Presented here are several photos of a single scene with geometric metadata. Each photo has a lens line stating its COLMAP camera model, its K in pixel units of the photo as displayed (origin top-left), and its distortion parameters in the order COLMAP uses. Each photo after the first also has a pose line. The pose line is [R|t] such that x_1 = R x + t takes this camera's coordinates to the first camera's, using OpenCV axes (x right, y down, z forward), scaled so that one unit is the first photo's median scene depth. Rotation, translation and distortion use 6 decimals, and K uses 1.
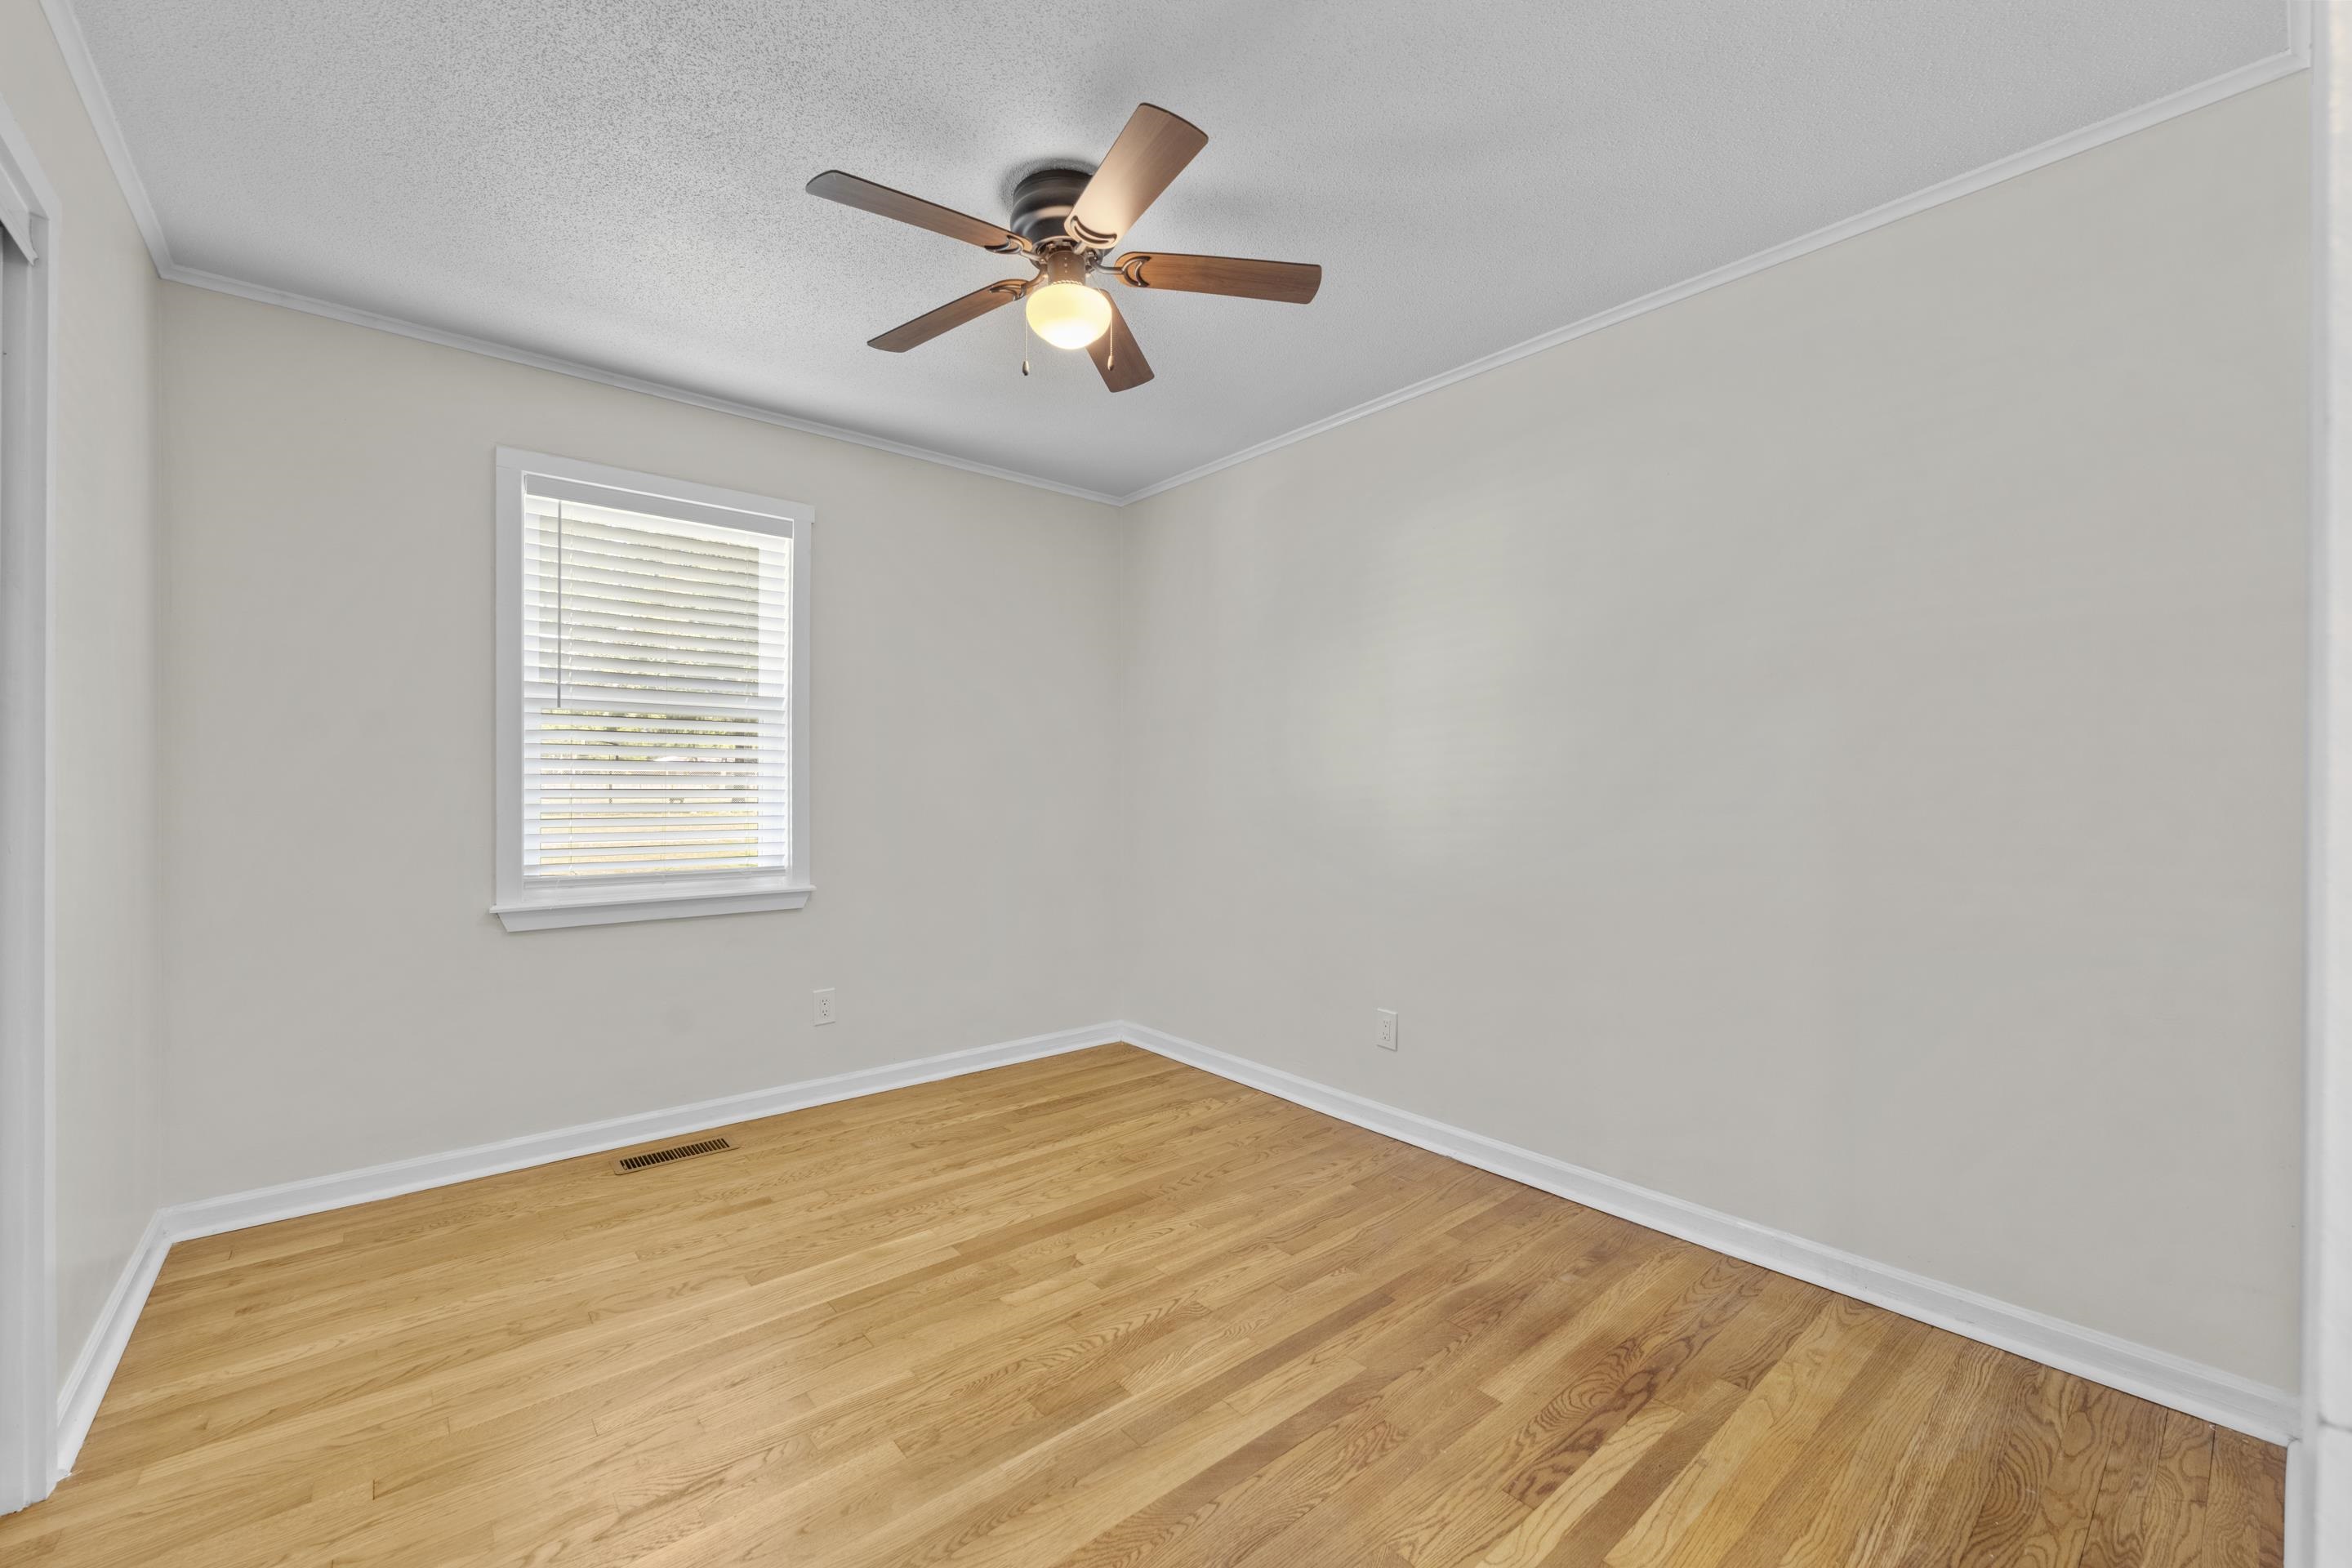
lens RADIAL K [[952.1, 0, 1162.5], [0, 952.1, 776.6], [0, 0, 1]] dist [-0.000803, -0.000114]
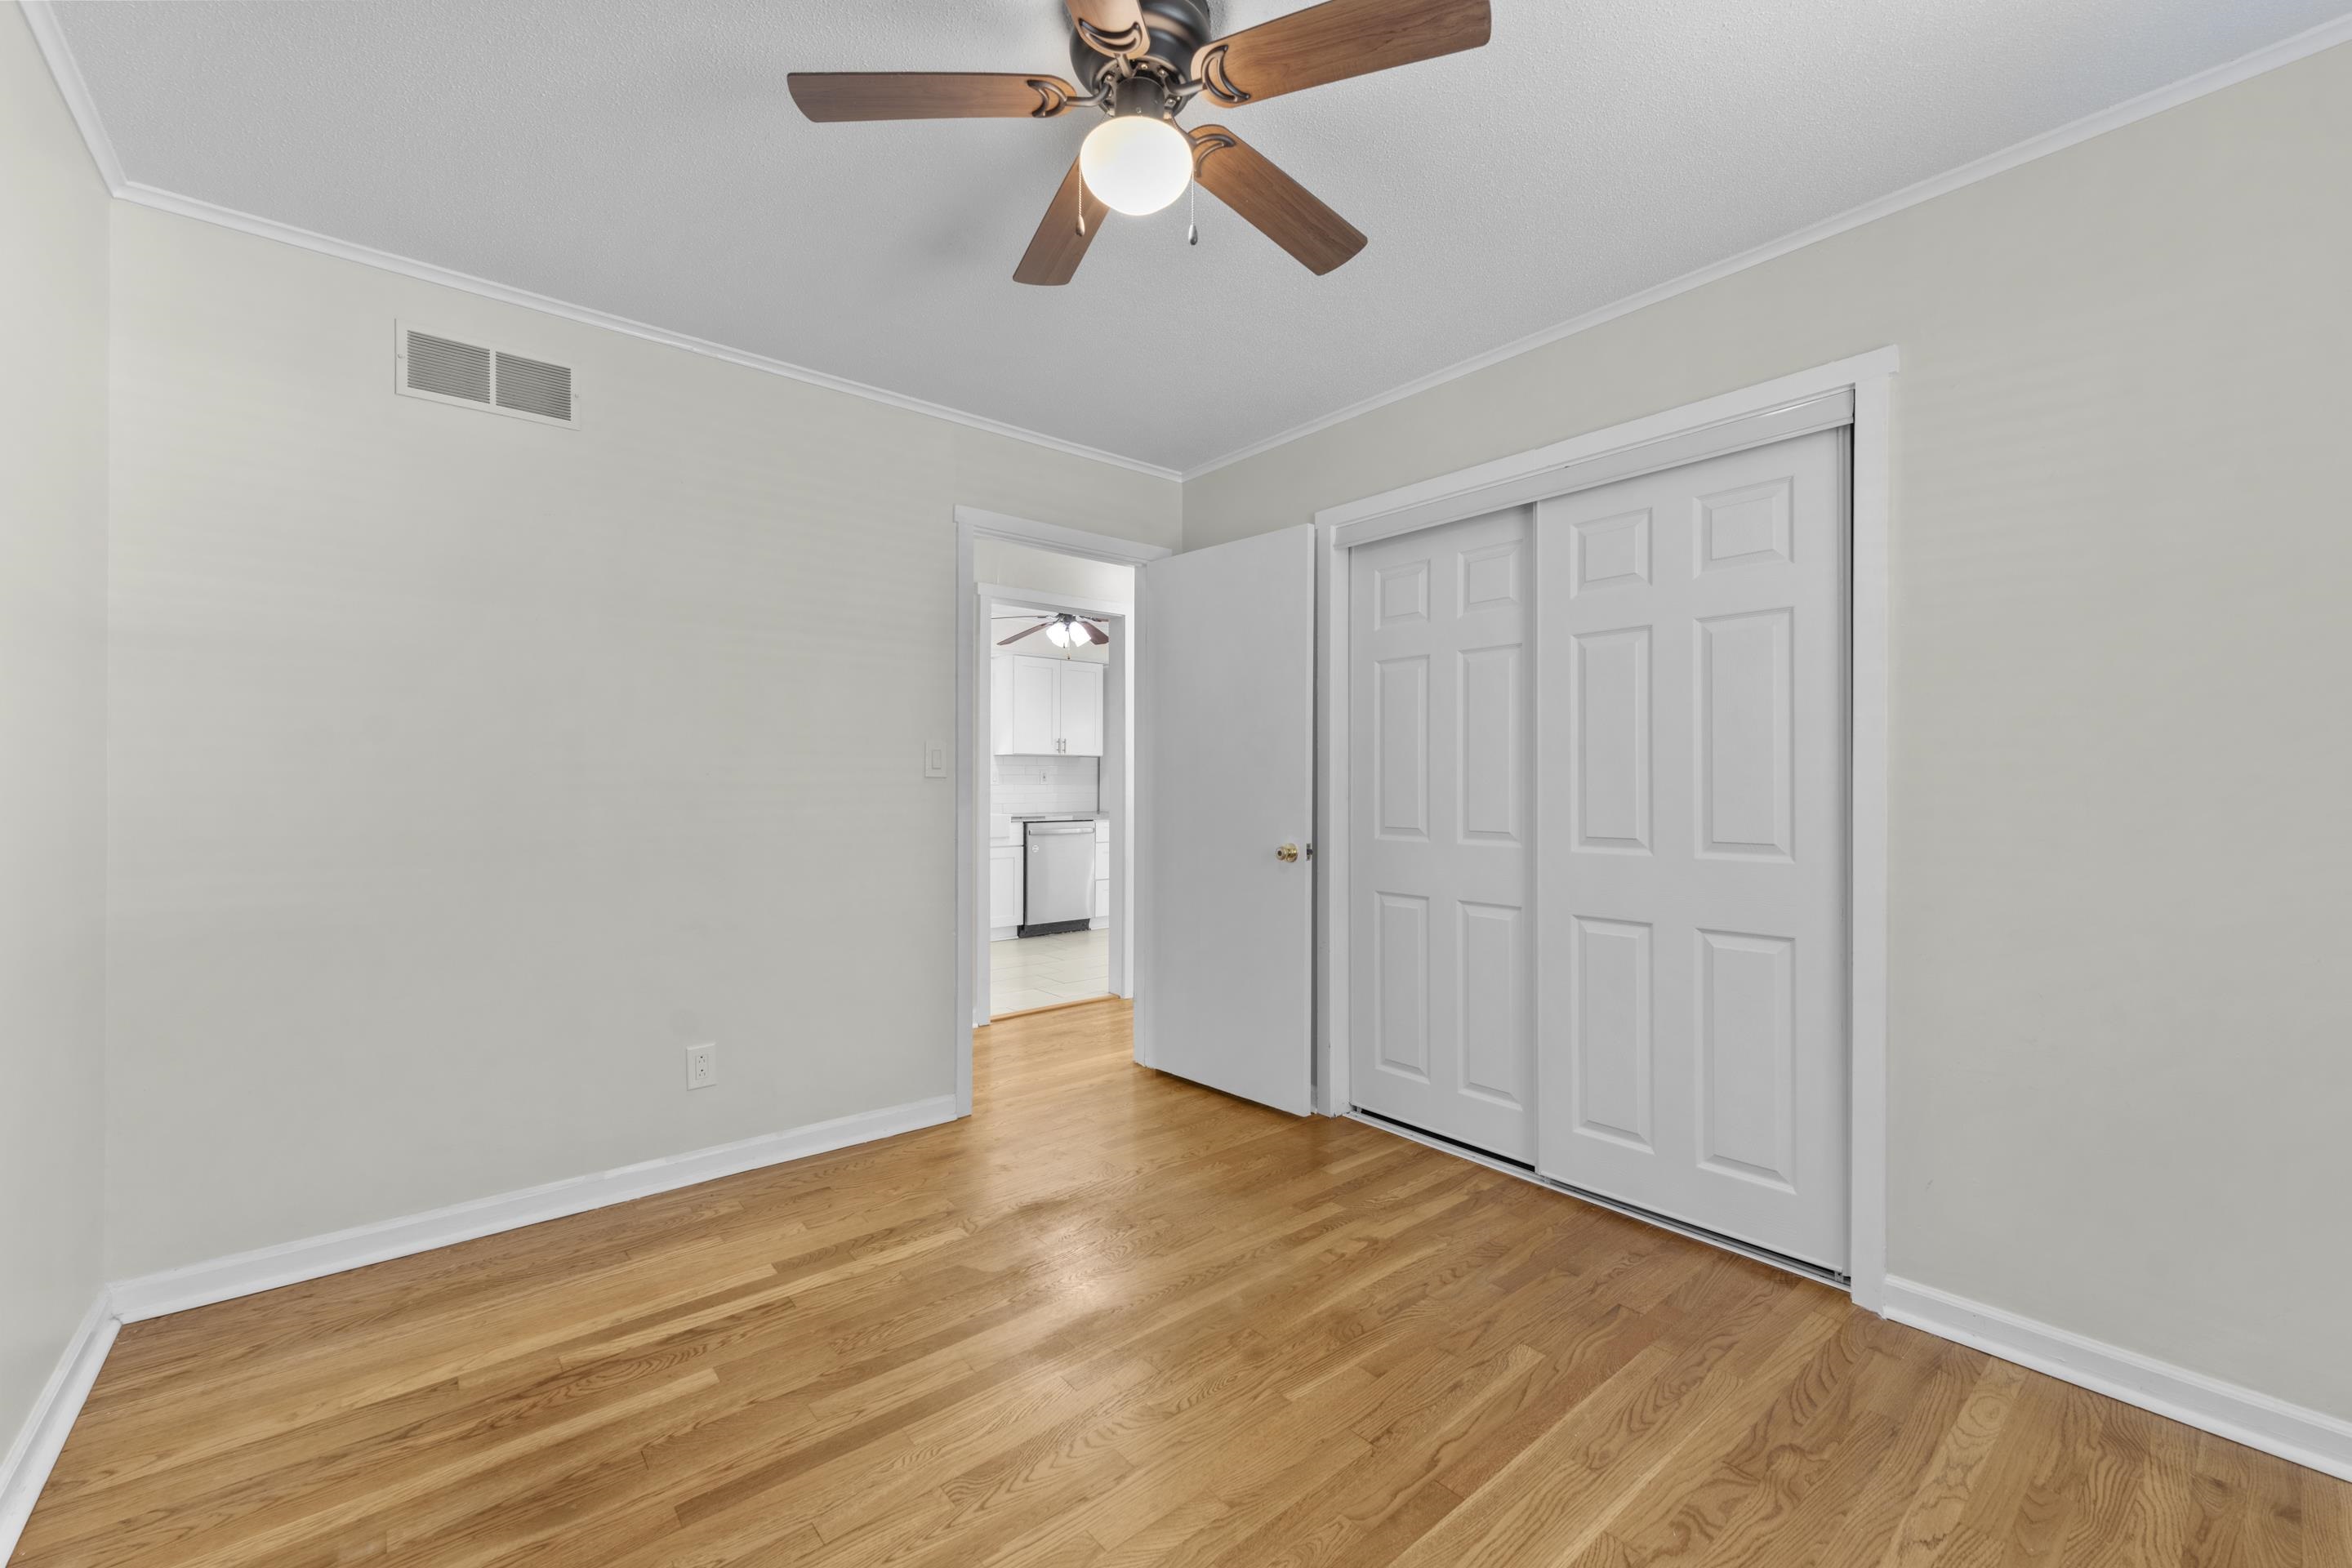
lens RADIAL K [[952.1, 0, 1176.9], [0, 952.1, 785.5], [0, 0, 1]] dist [-0.000803, -0.000114]
pose [[-0.999947, -0.004375, -0.009314, -0.143815], [-0.004285, 0.999944, -0.009681, 0.016015], [0.009356, -0.009641, -0.999910, 2.022118]]
